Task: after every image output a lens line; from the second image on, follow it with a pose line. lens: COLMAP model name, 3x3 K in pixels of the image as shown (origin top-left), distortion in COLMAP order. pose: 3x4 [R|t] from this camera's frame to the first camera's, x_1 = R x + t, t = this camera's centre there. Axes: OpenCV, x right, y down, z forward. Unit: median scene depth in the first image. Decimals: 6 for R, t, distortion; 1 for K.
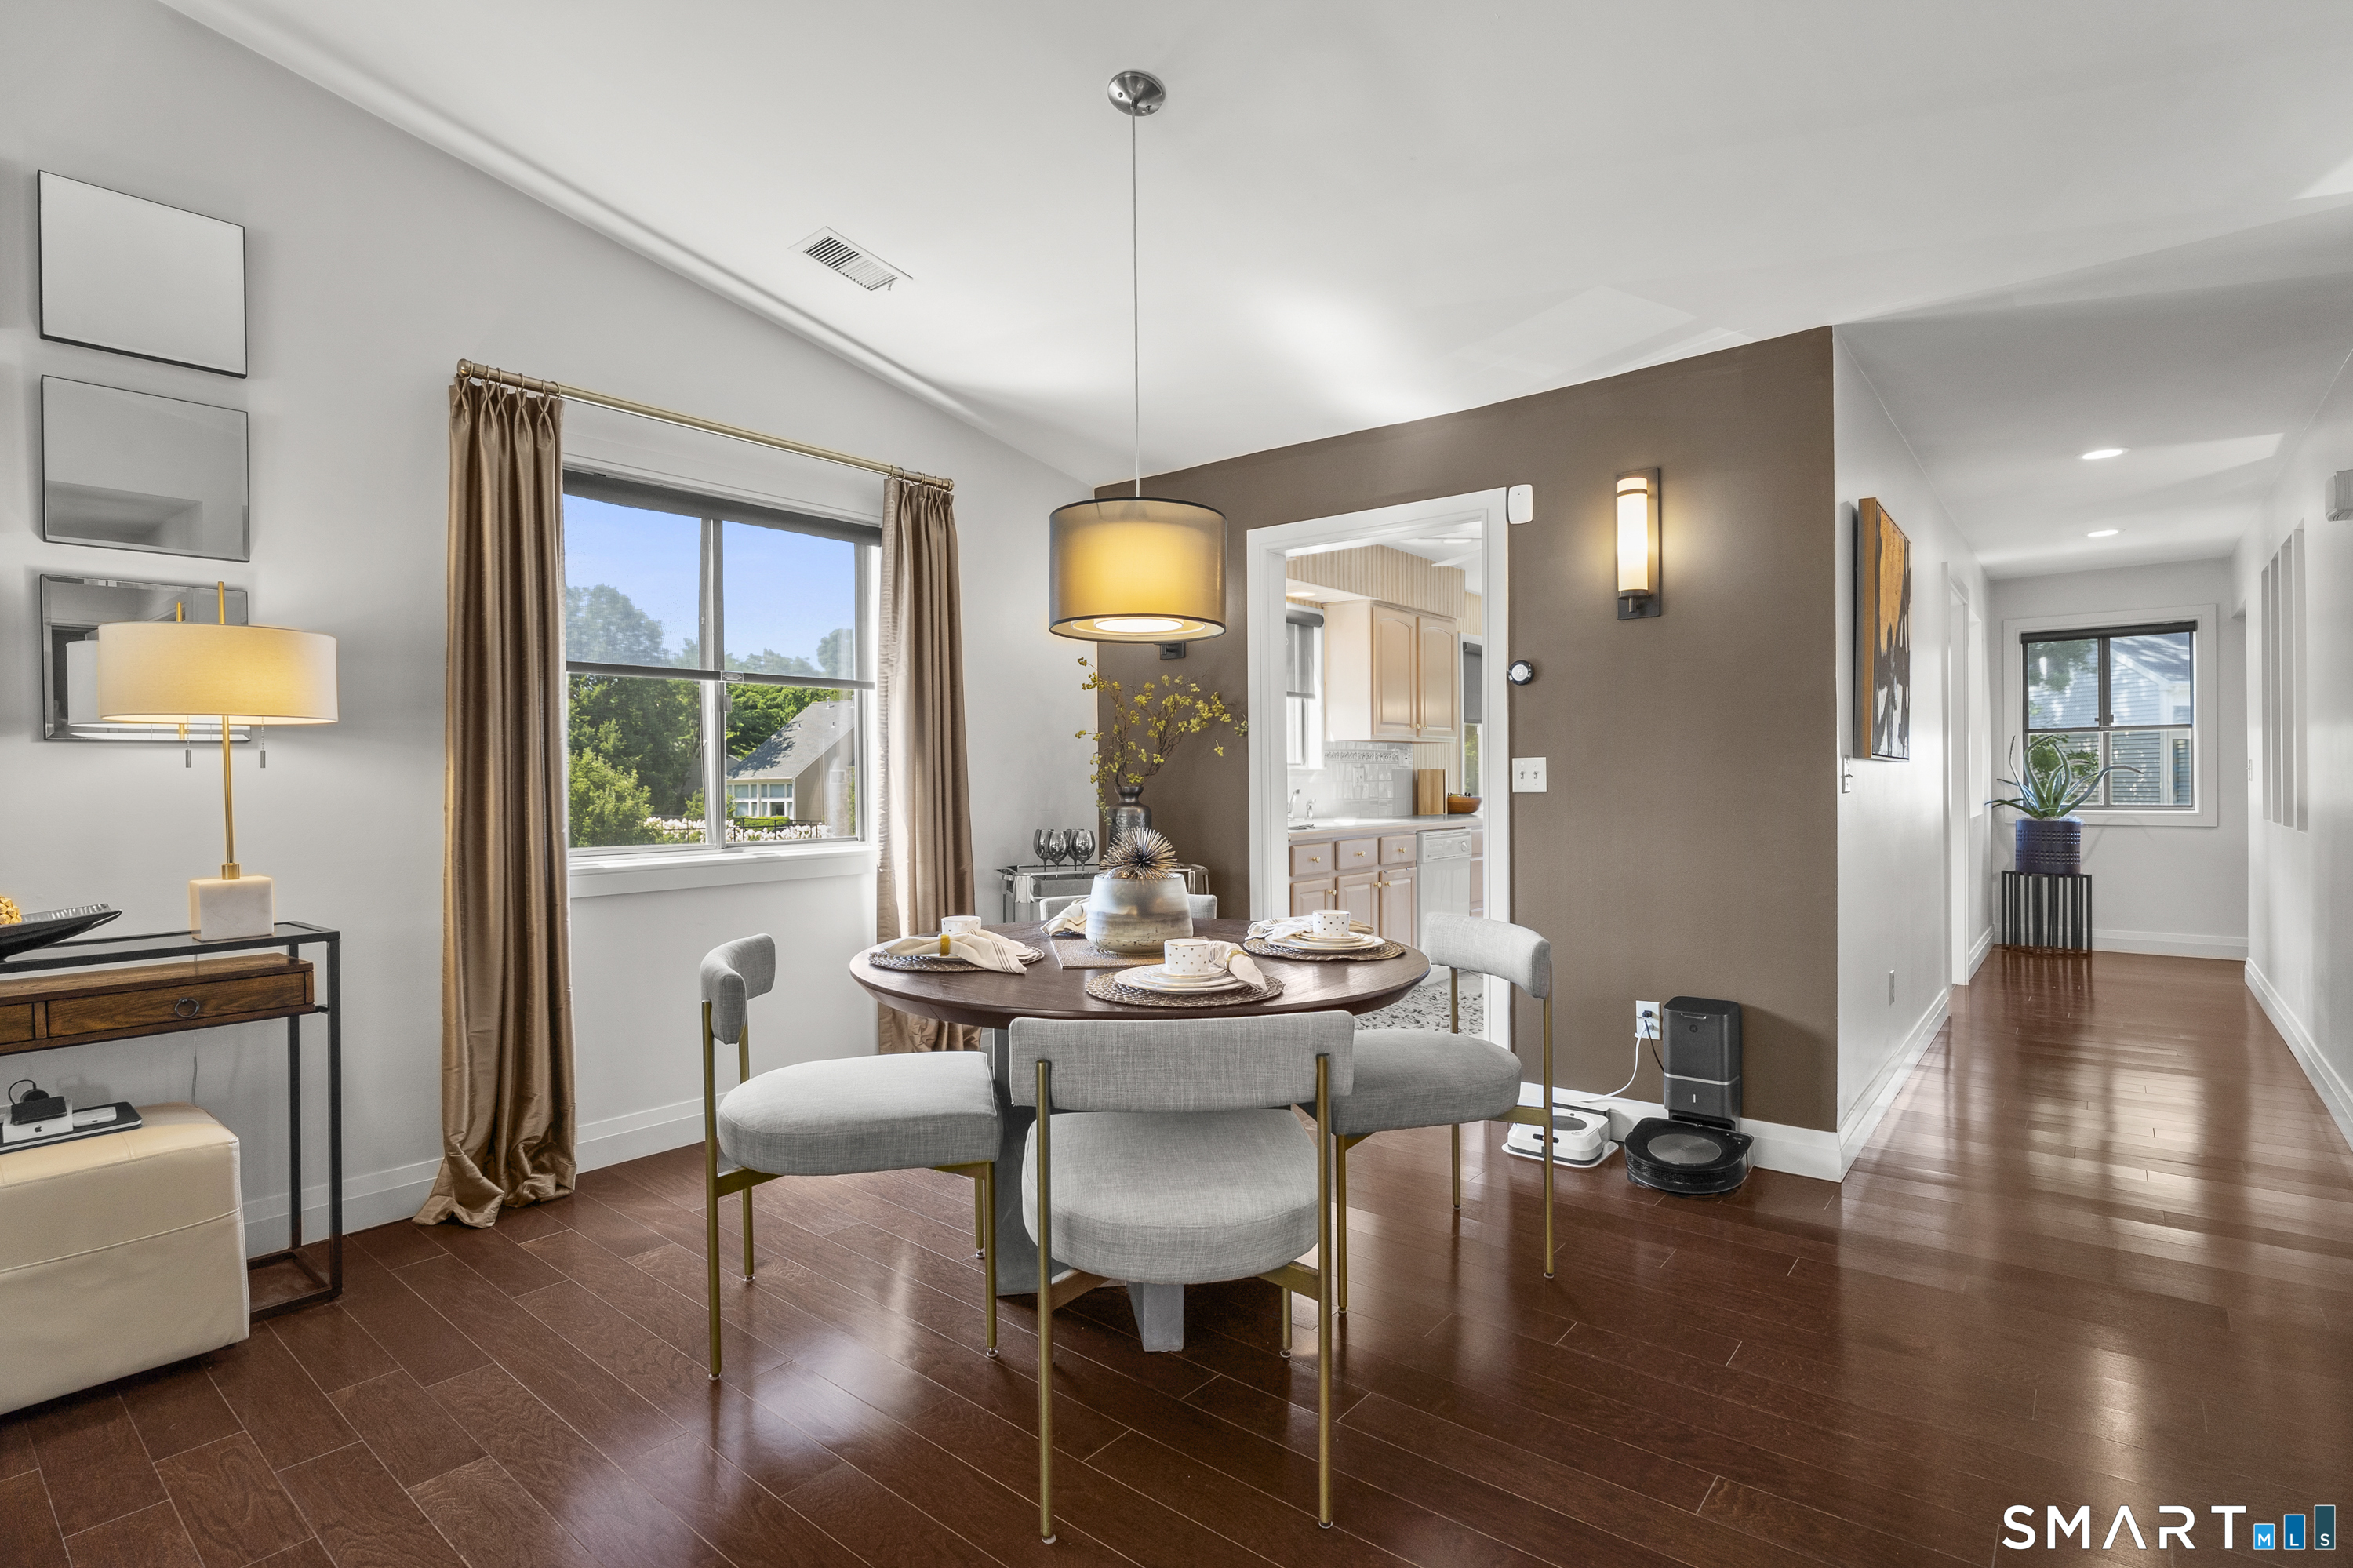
lens RADIAL K [[1139.7, 0, 1172.7], [0, 1139.7, 779.2], [0, 0, 1]] dist [-0.000481, -0.000004]
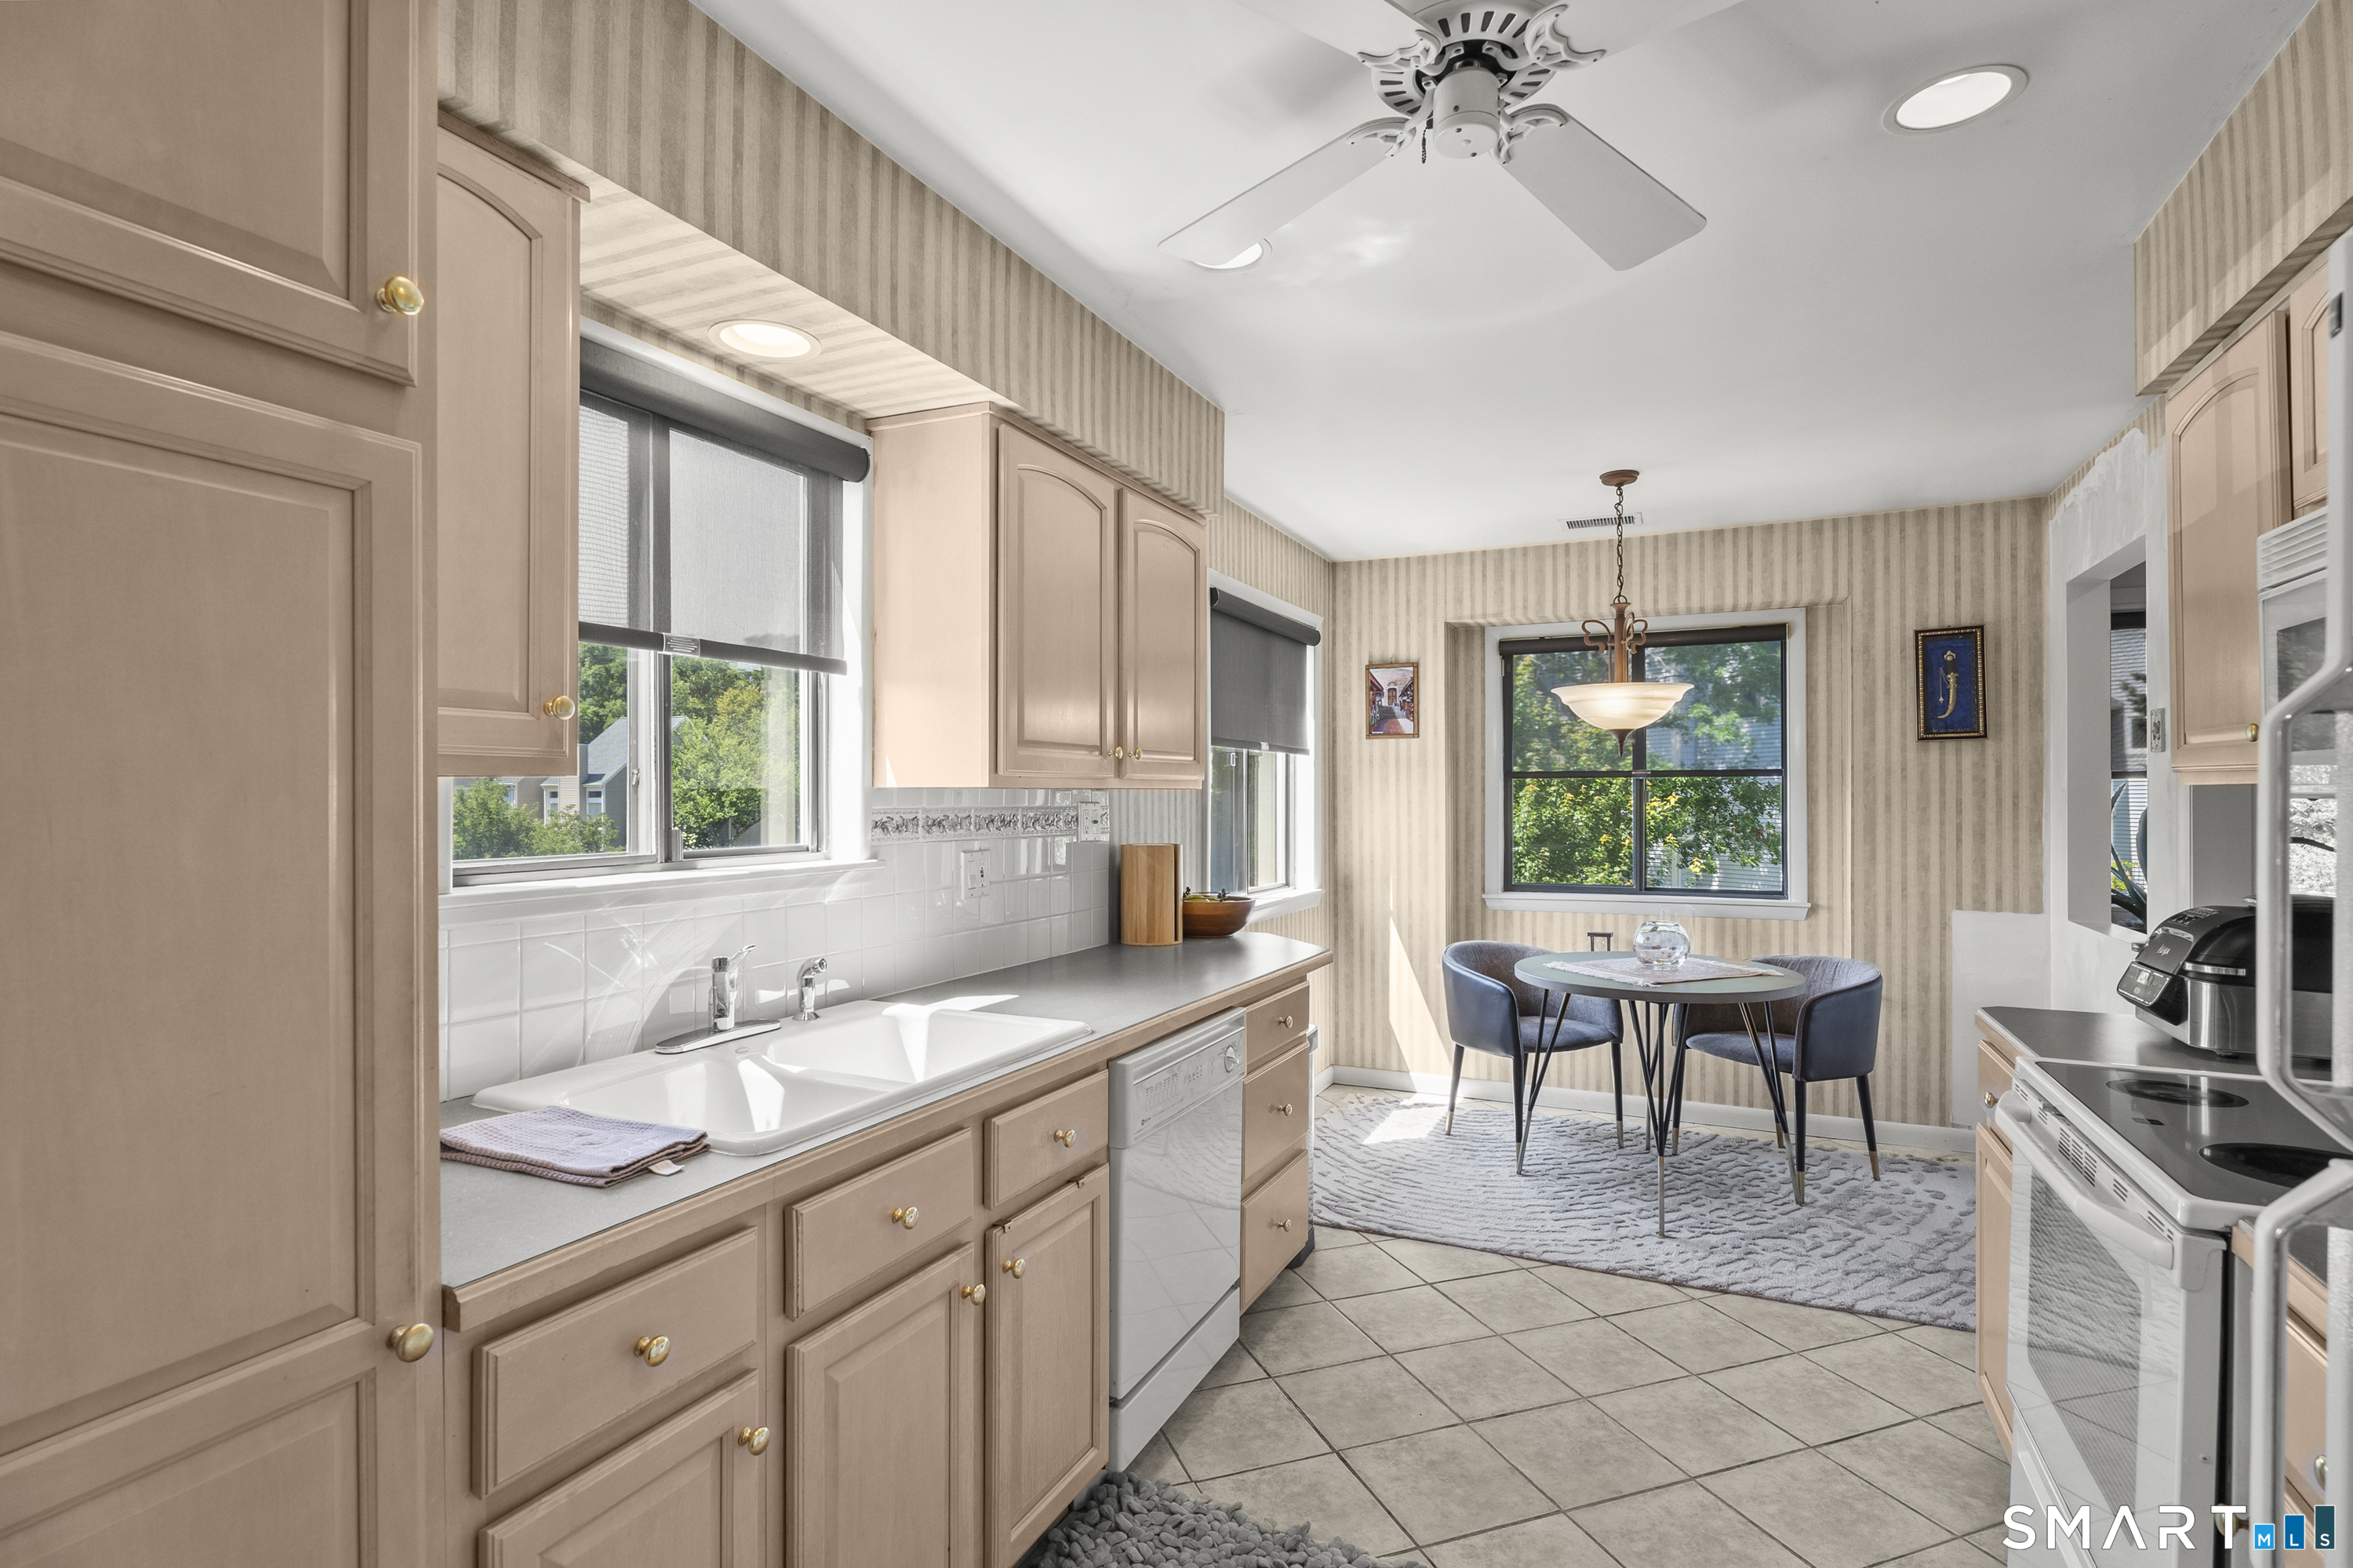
lens RADIAL K [[1139.7, 0, 1179.8], [0, 1139.7, 787.2], [0, 0, 1]] dist [-0.000481, -0.000004]
pose [[0.967277, 0.009325, 0.253552, 0.136170], [-0.005102, 0.999837, -0.017308, -0.027593], [-0.253672, 0.015448, 0.967167, 0.613613]]
